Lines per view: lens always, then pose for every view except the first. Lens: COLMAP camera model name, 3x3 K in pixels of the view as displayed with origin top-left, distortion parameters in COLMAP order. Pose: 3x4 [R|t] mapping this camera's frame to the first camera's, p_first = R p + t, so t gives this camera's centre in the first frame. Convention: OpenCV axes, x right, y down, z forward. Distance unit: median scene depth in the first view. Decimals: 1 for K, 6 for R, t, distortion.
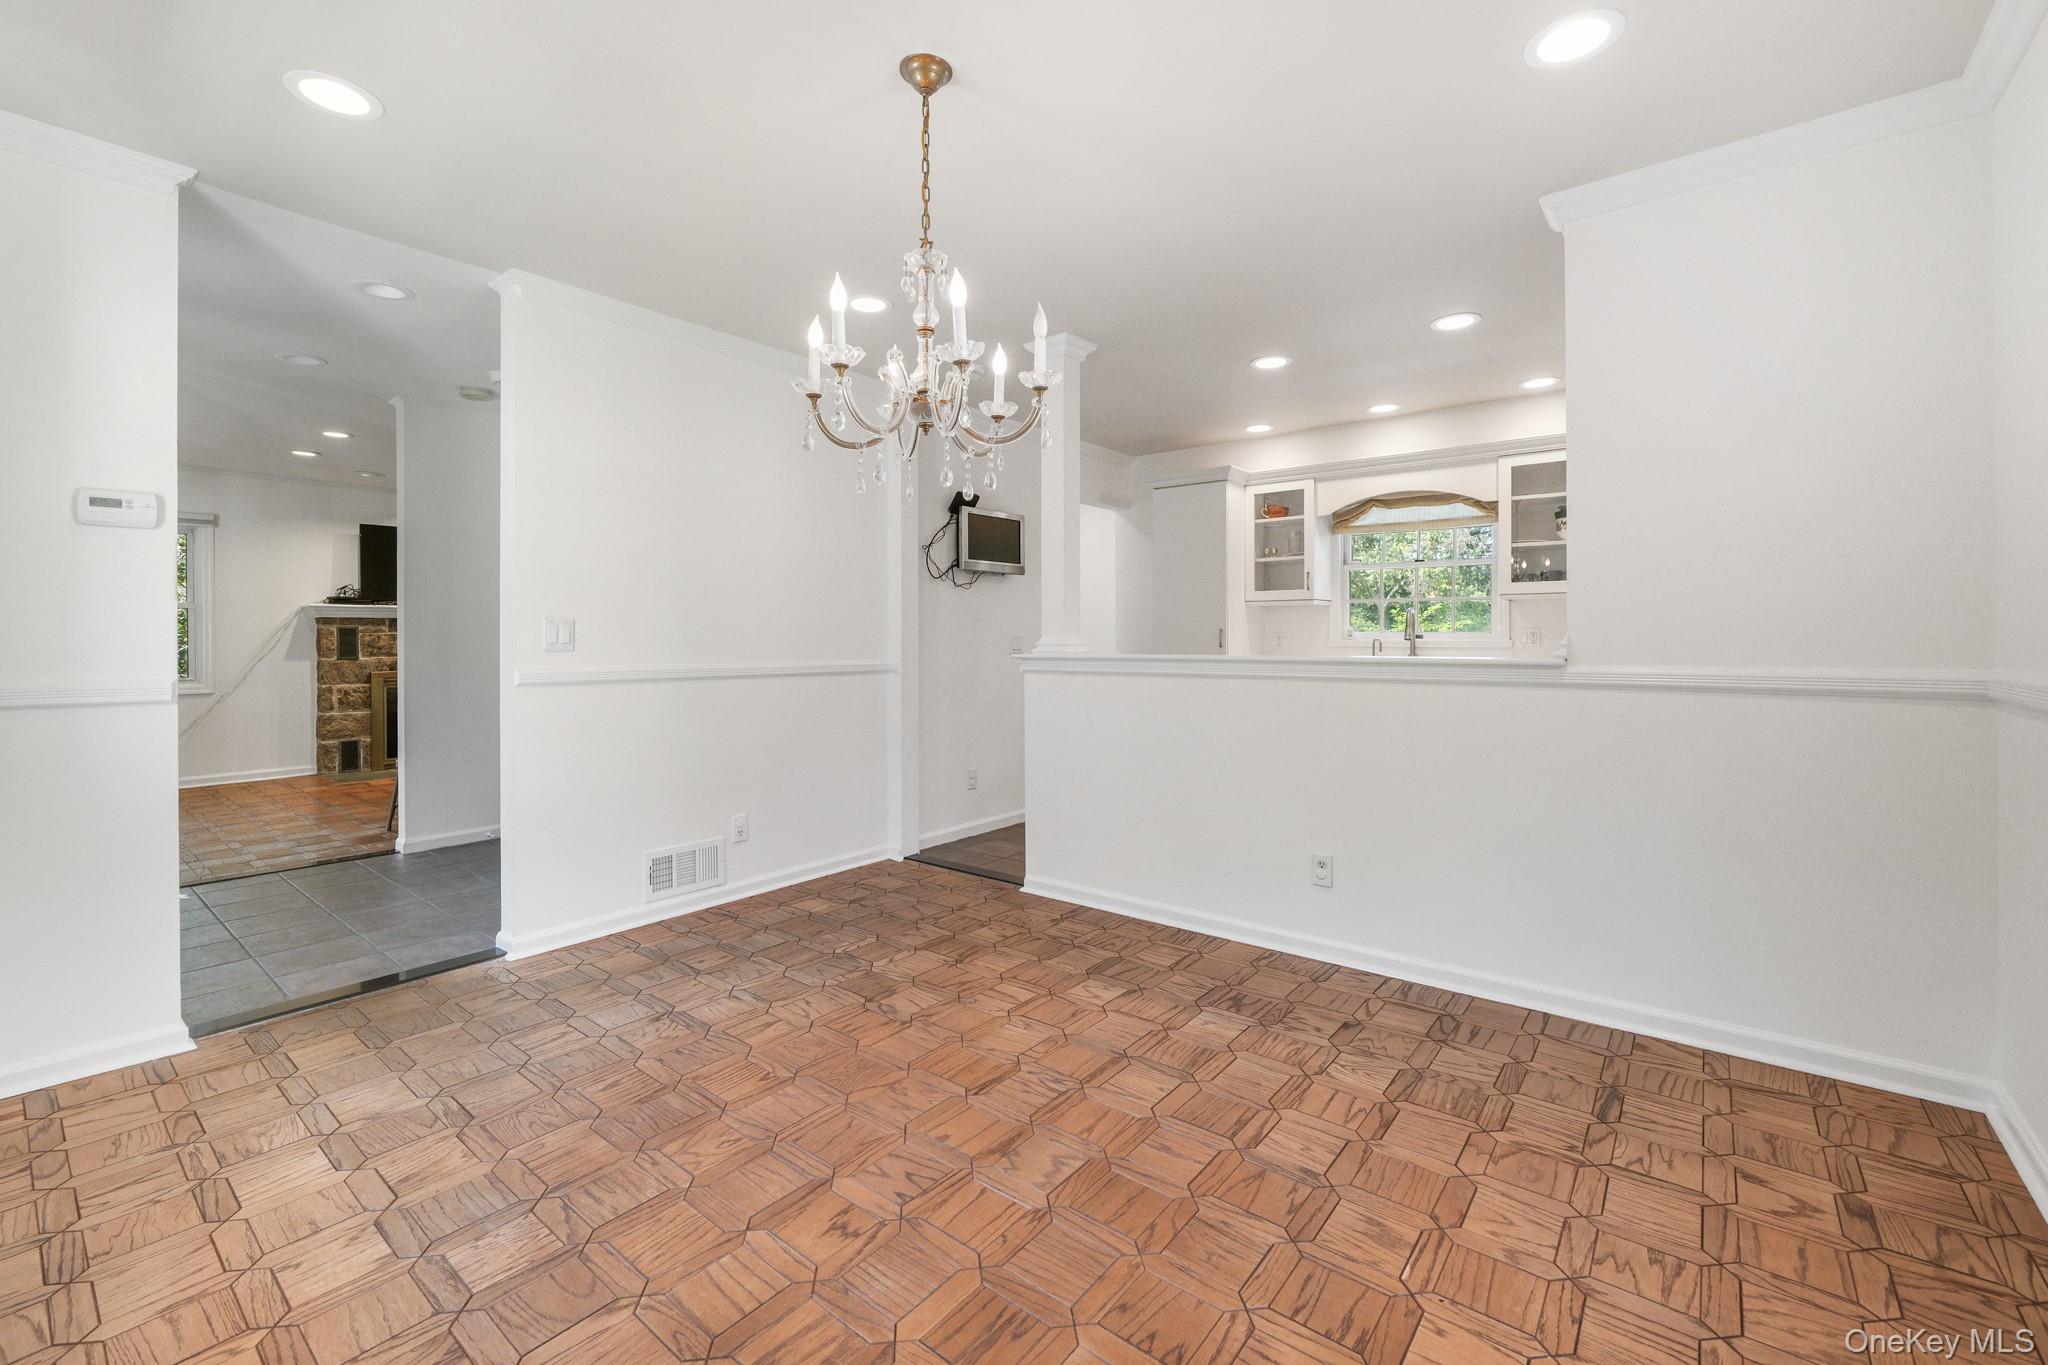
lens RADIAL K [[871.0, 0, 1029.4], [0, 871.0, 637.8], [0, 0, 1]] dist [-0.000535, 0.000336]
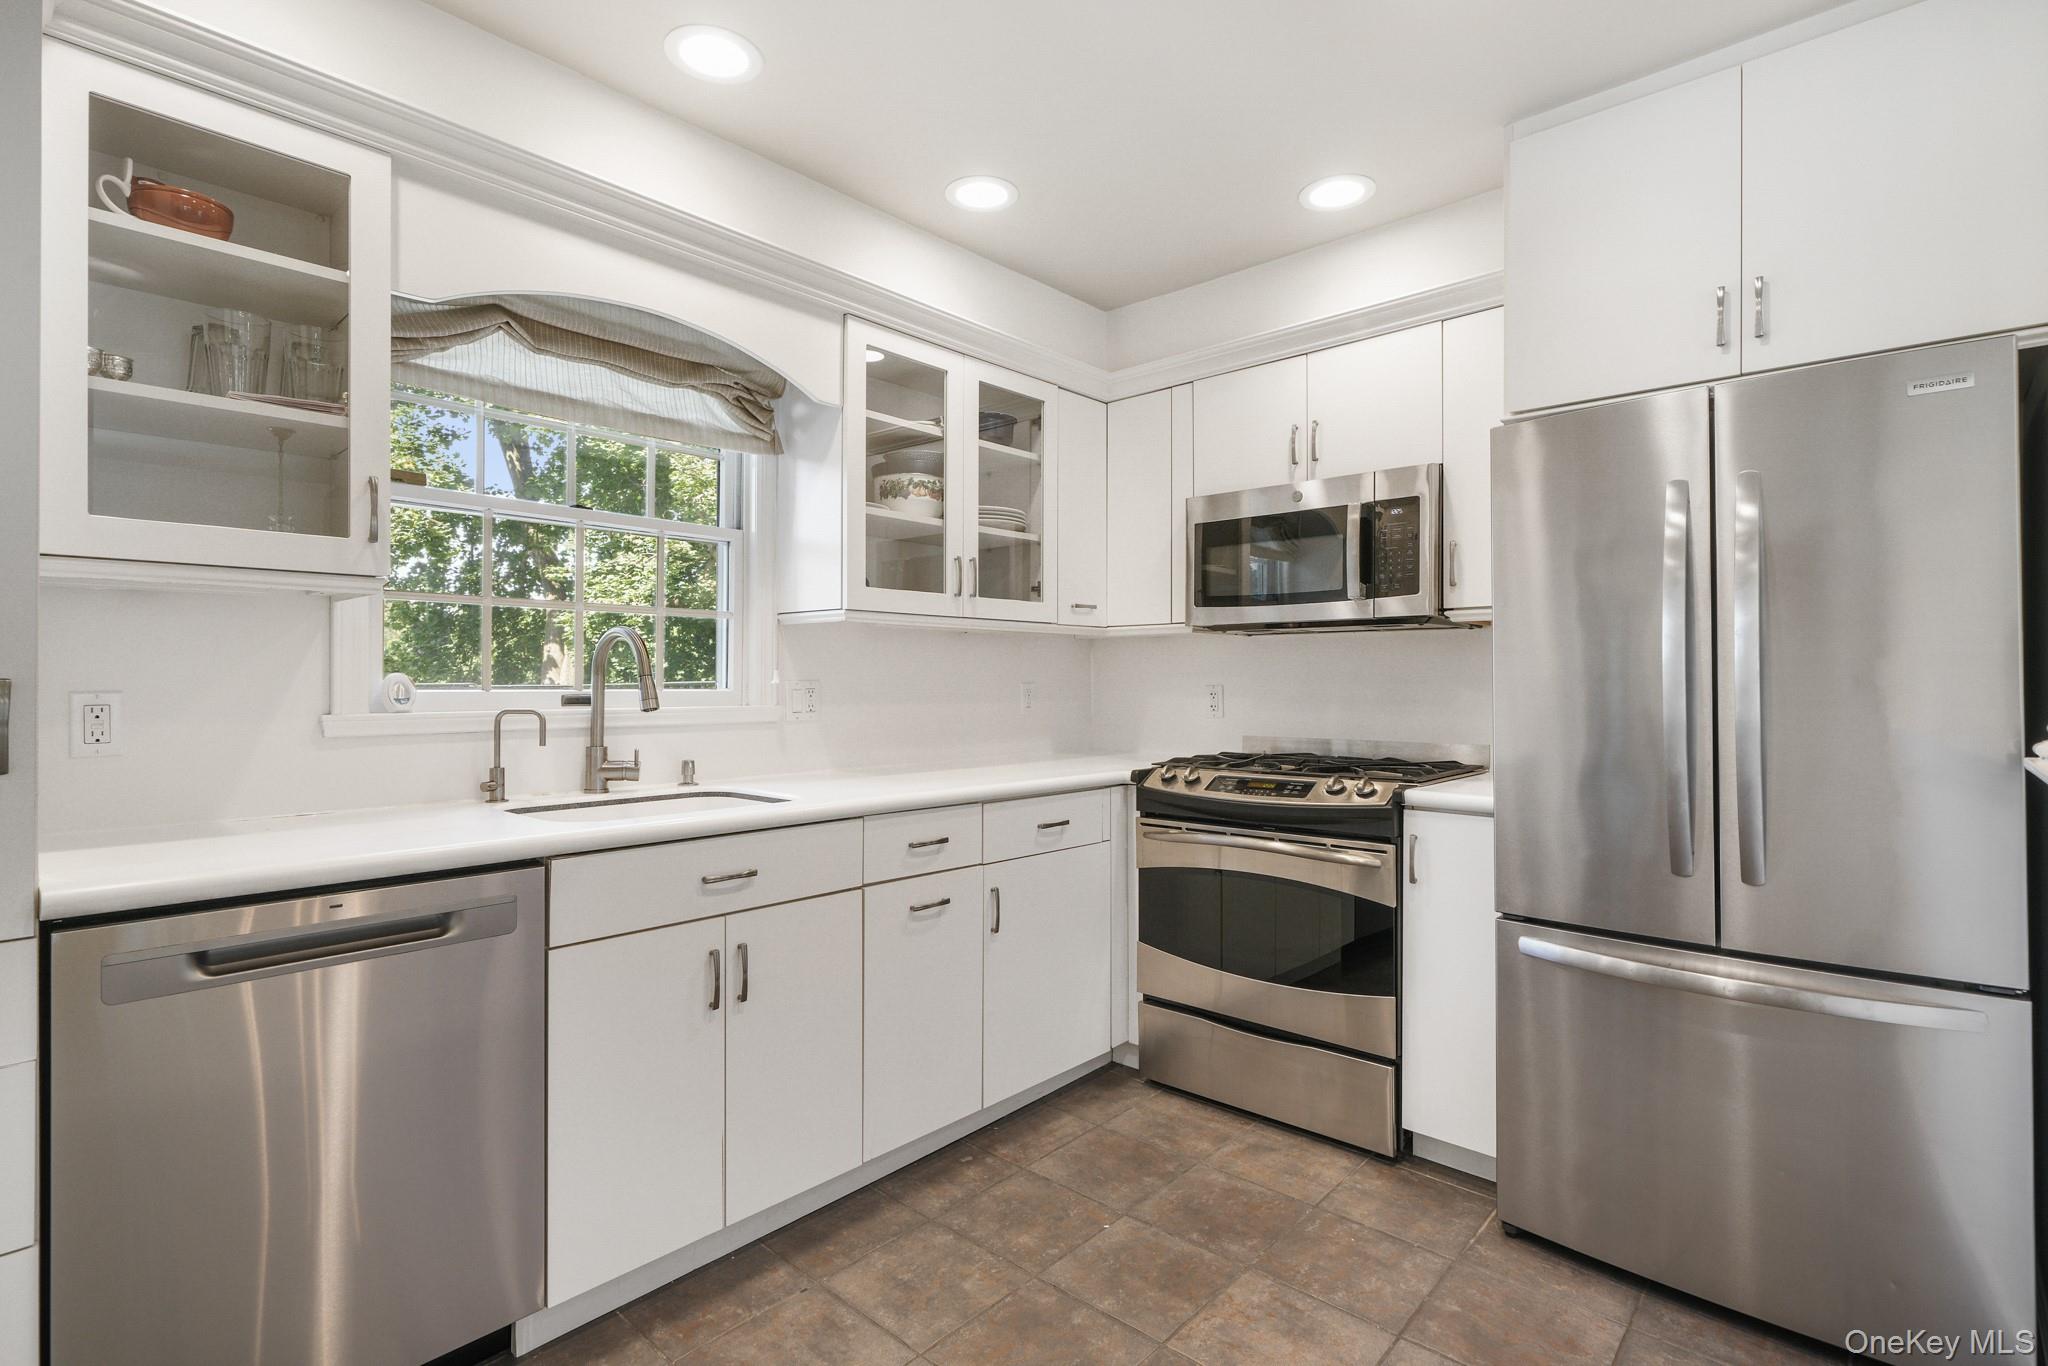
lens RADIAL K [[978.6, 0, 1021.9], [0, 978.6, 672.7], [0, 0, 1]] dist [0.002494, -0.000253]
pose [[0.052962, 0.004096, 0.998588, 0.016301], [0.001984, 0.999989, -0.004207, -0.011706], [-0.998595, 0.002204, 0.052953, 0.777822]]
